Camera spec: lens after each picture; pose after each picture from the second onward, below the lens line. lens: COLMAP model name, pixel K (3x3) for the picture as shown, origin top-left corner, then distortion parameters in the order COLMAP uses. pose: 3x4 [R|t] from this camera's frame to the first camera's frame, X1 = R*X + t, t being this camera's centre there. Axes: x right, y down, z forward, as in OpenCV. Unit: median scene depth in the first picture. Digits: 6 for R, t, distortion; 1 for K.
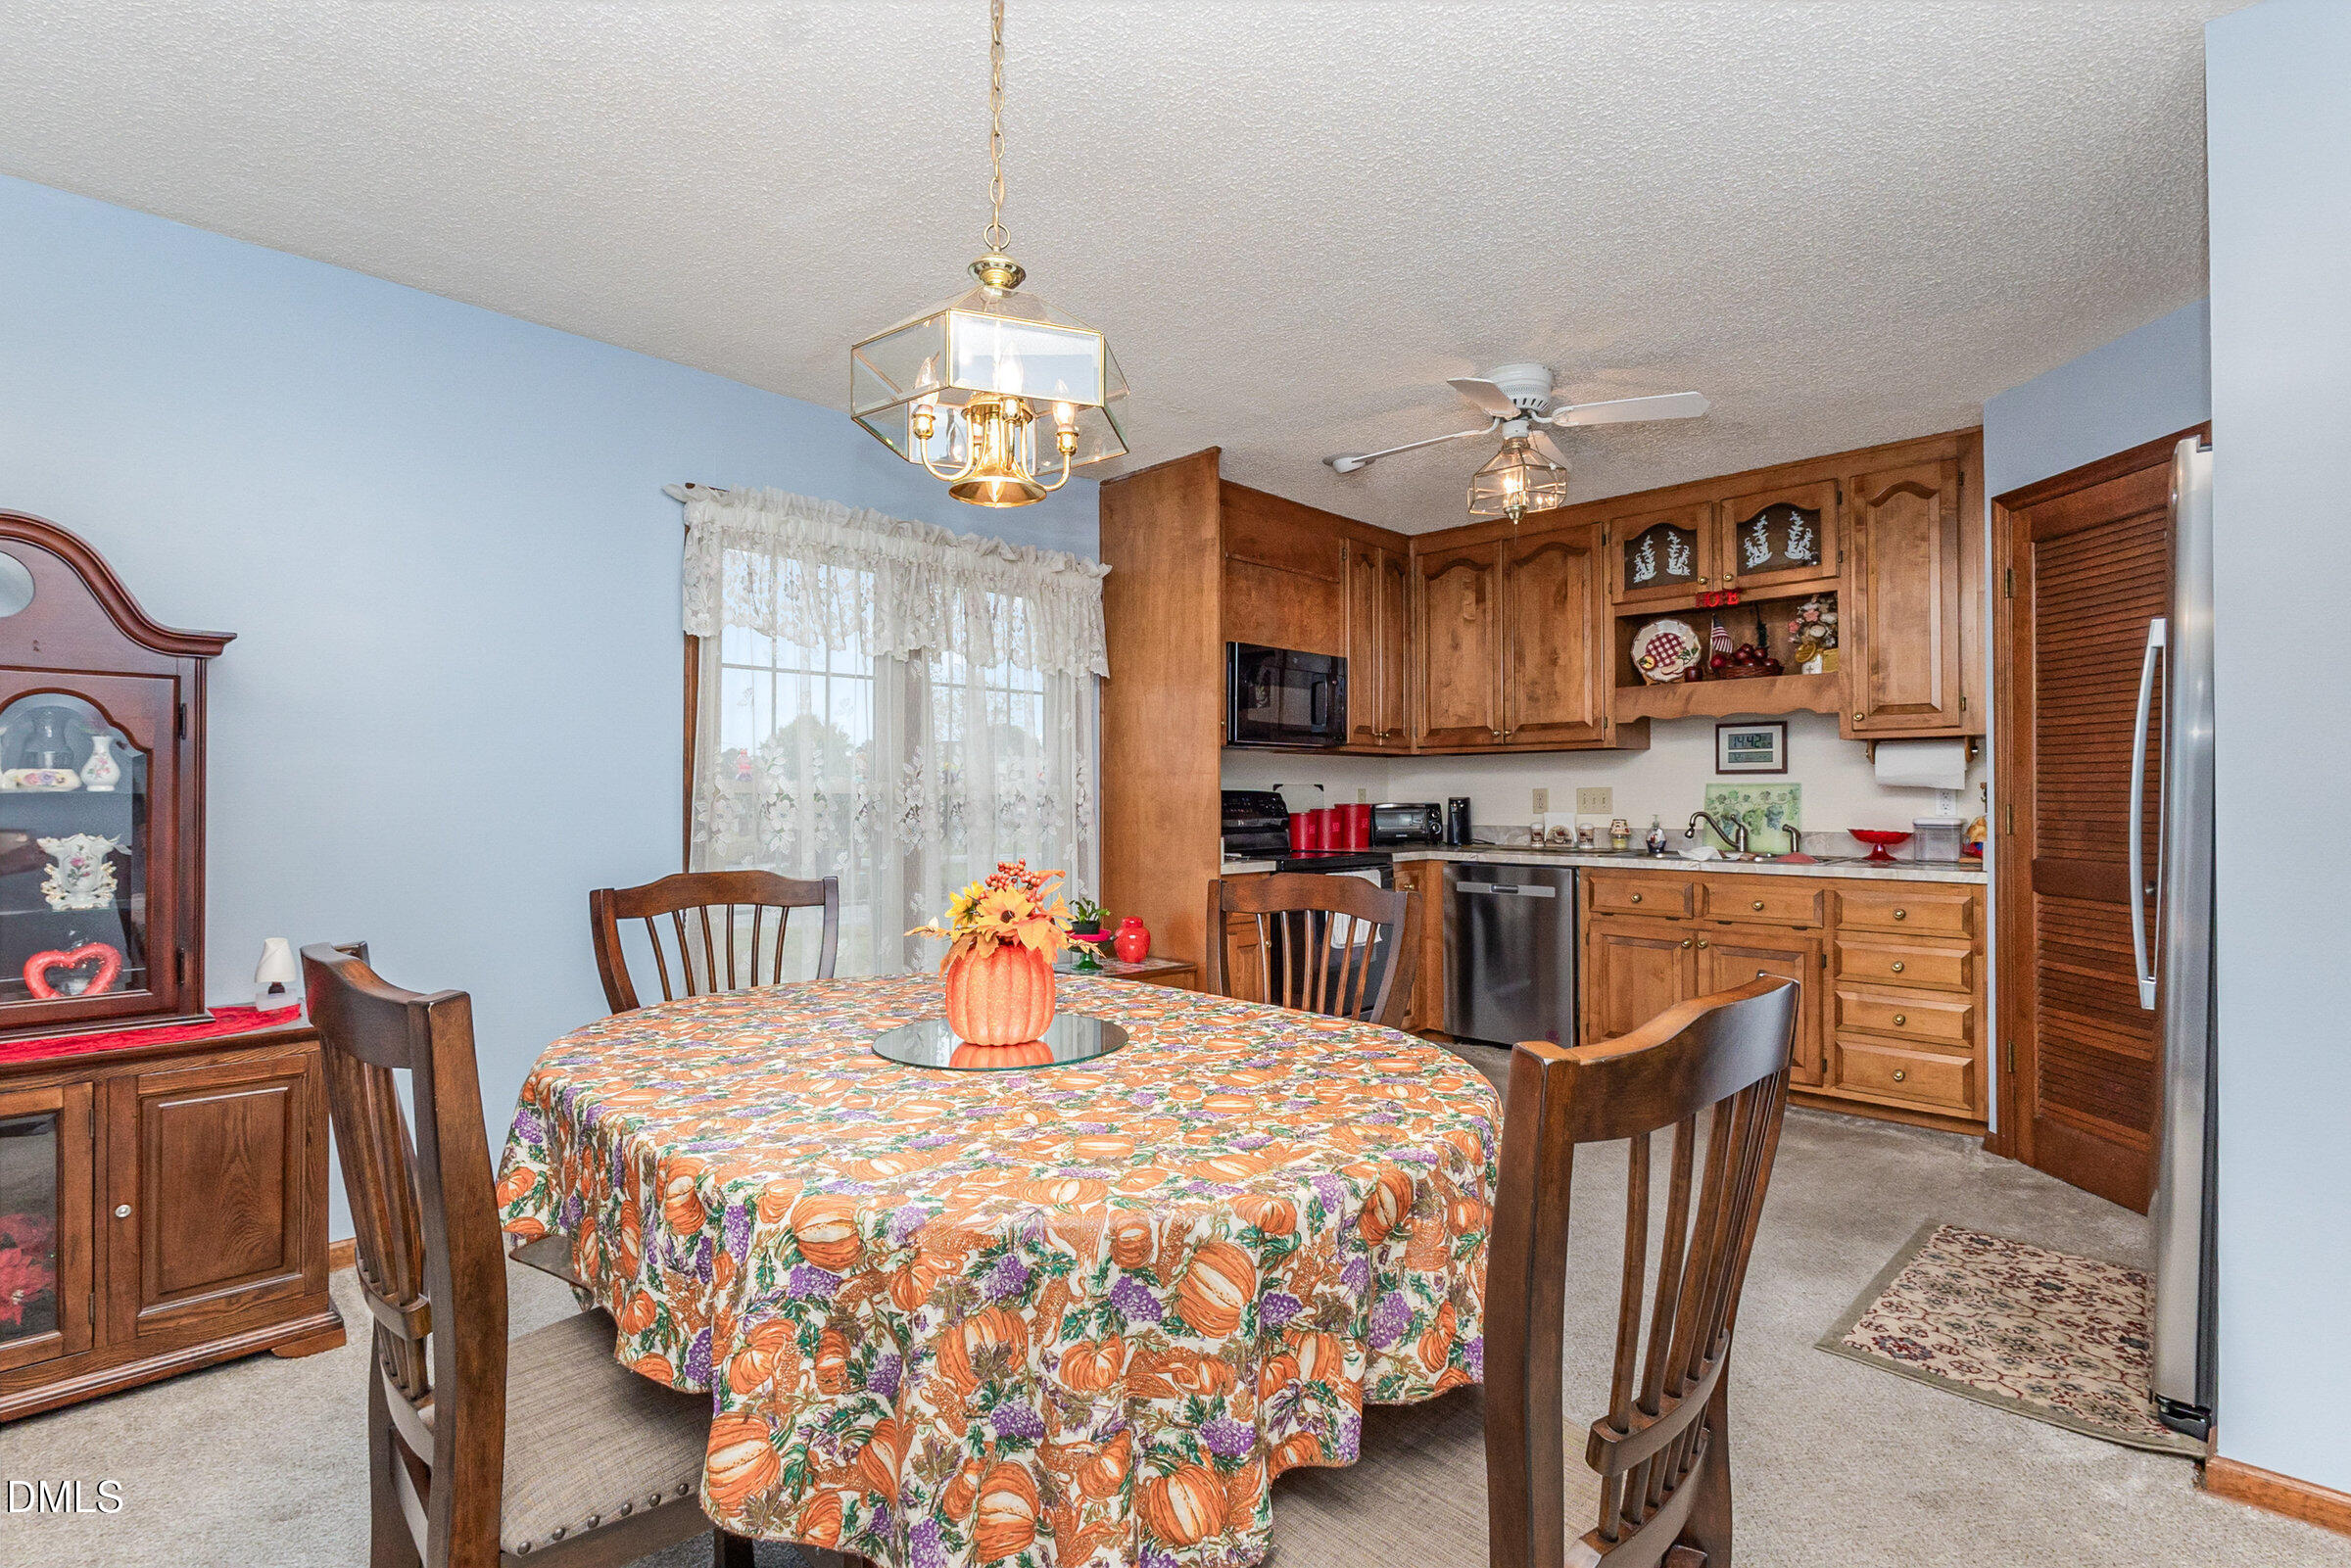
lens RADIAL K [[980.9, 0, 1179.2], [0, 980.9, 783.6], [0, 0, 1]] dist [-0.001451, -0.000104]
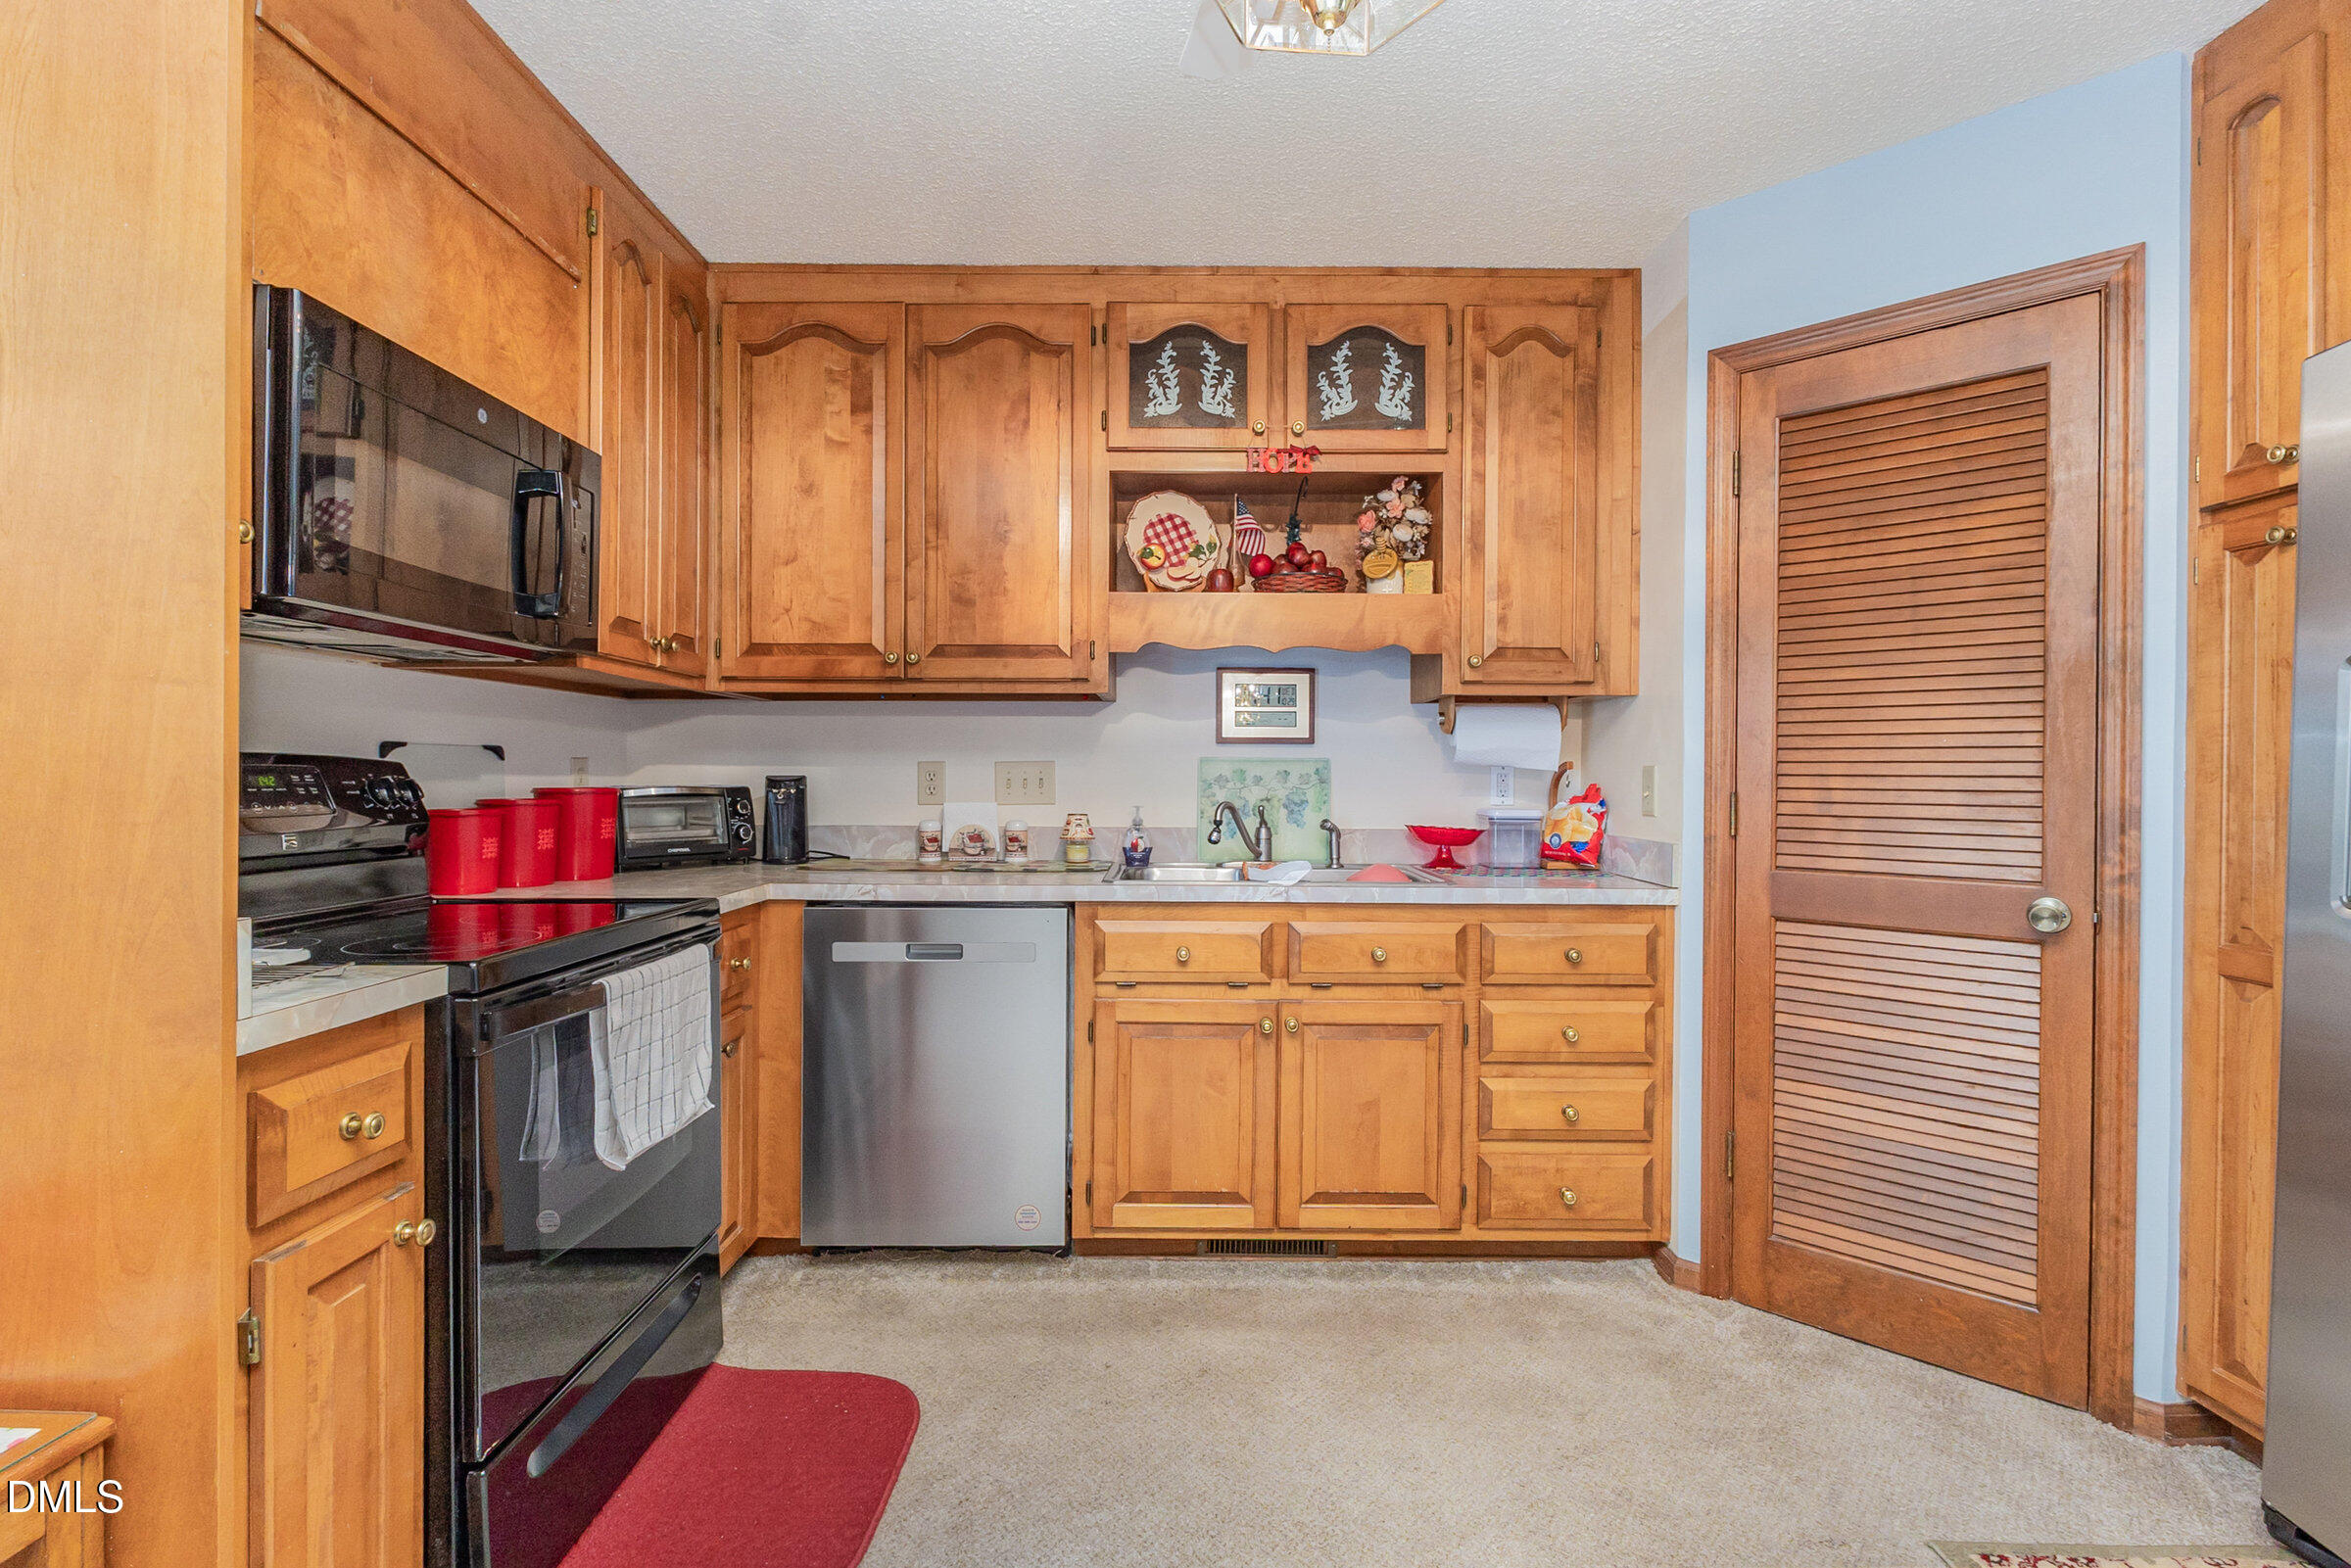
lens RADIAL K [[1113.7, 0, 1199.4], [0, 1113.7, 779.2], [0, 0, 1]] dist [-0.010893, -0.000068]
pose [[0.710751, 0.006503, 0.703414, 0.014891], [-0.017378, 0.999814, 0.008316, 0.008393], [-0.703229, -0.018134, 0.710732, 0.493922]]
